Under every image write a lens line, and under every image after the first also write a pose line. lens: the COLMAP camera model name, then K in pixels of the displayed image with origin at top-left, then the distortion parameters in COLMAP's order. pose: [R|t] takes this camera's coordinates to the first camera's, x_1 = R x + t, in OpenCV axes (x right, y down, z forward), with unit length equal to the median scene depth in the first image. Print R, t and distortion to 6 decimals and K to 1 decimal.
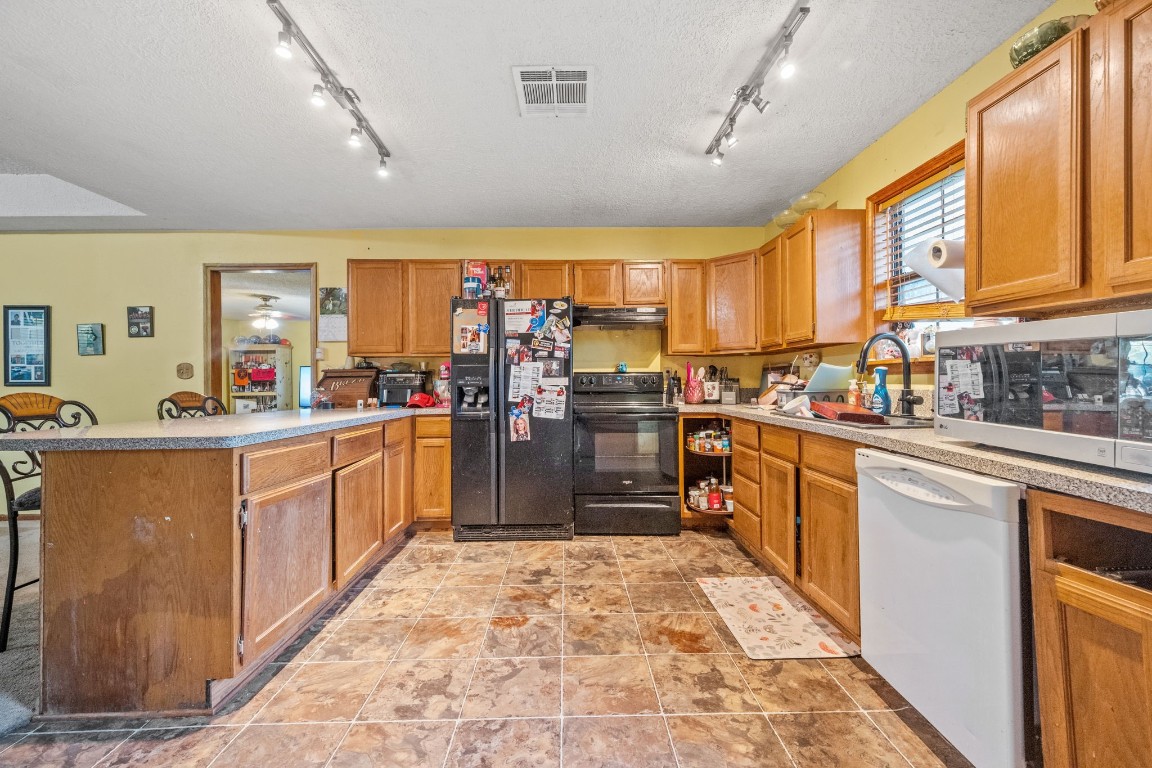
lens RADIAL K [[463.8, 0, 578.4], [0, 463.8, 378.3], [0, 0, 1]] dist [0.000096, -0.000127]
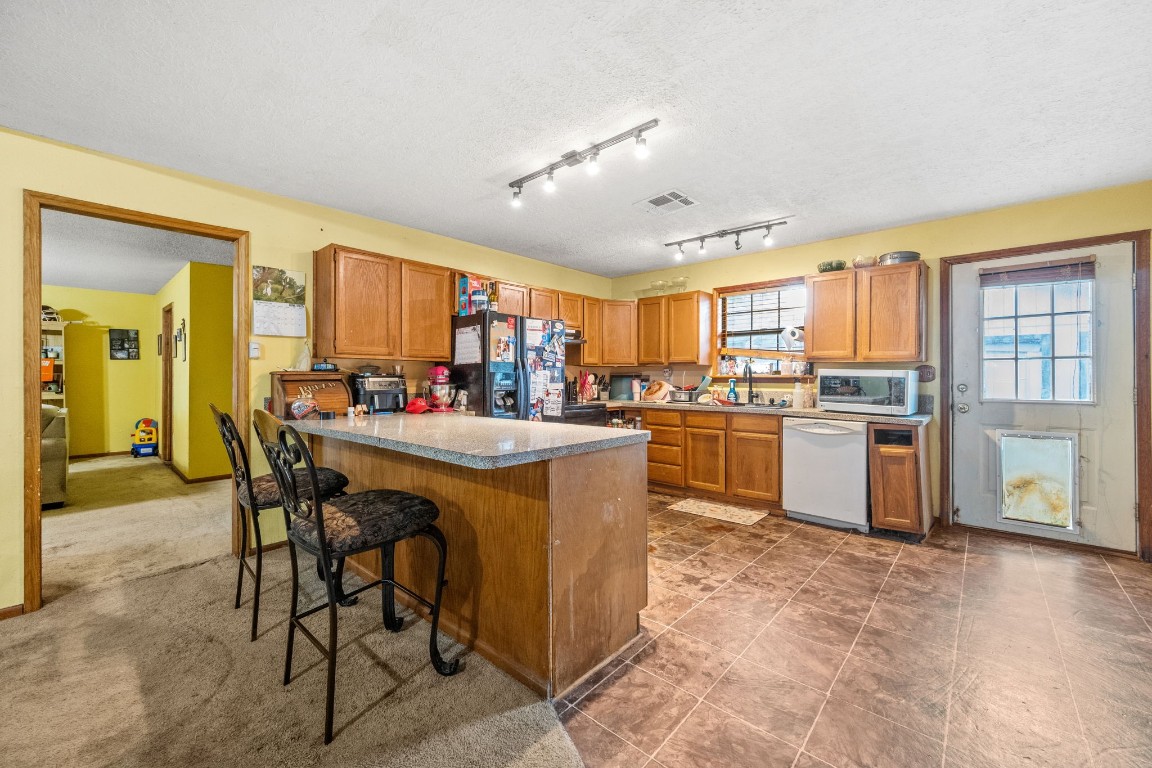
lens RADIAL K [[453.8, 0, 575.3], [0, 453.8, 378.6], [0, 0, 1]] dist [0.000344, 0.000212]
pose [[0.693674, 0.007169, 0.720254, -0.905872], [-0.011043, 0.999939, 0.000682, -0.015203], [-0.720205, -0.008427, 0.693711, 0.105767]]
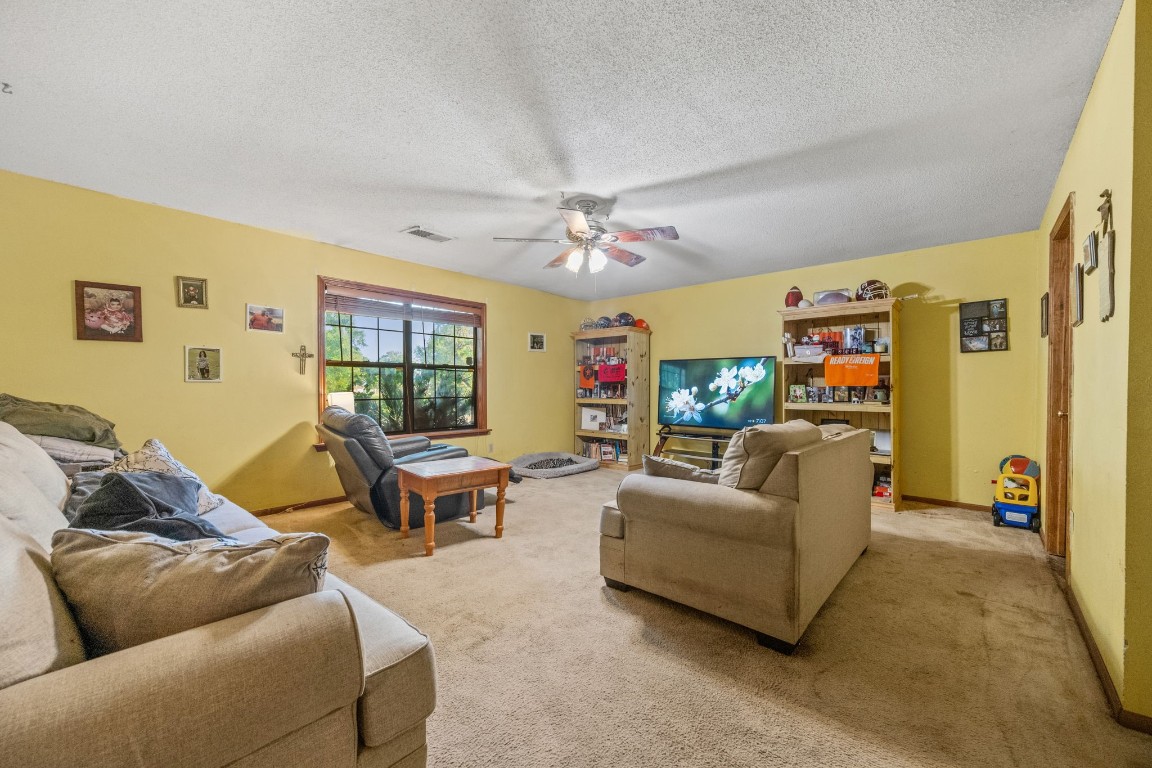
lens RADIAL K [[453.8, 0, 571.3], [0, 453.8, 386.8], [0, 0, 1]] dist [0.000344, 0.000212]
pose [[0.724762, 0.013519, -0.688867, -0.795044], [-0.008870, 0.999908, 0.010290, 0.016745], [0.688942, -0.001348, 0.724815, 1.424241]]
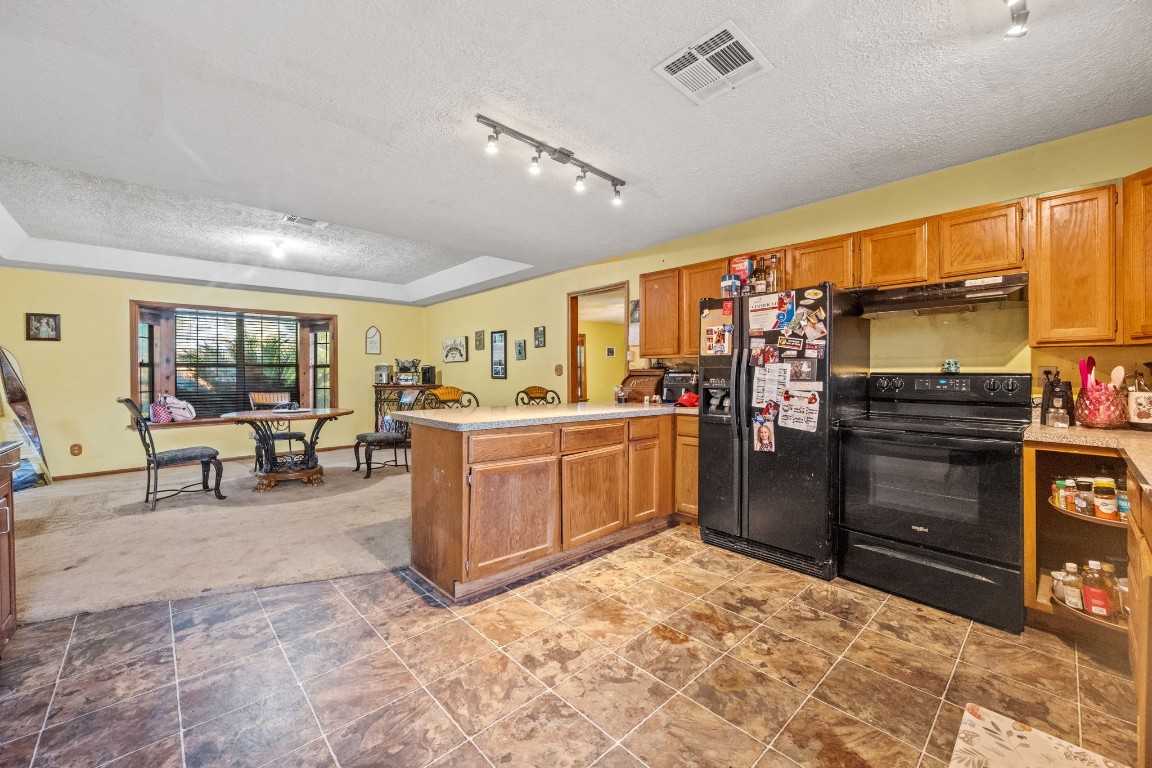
lens RADIAL K [[453.8, 0, 580.8], [0, 453.8, 374.9], [0, 0, 1]] dist [0.000344, 0.000212]
pose [[0.666536, 0.010595, -0.745397, 0.290840], [0.000478, 0.999893, 0.014640, -0.025823], [0.745472, -0.010114, 0.666460, 0.150047]]
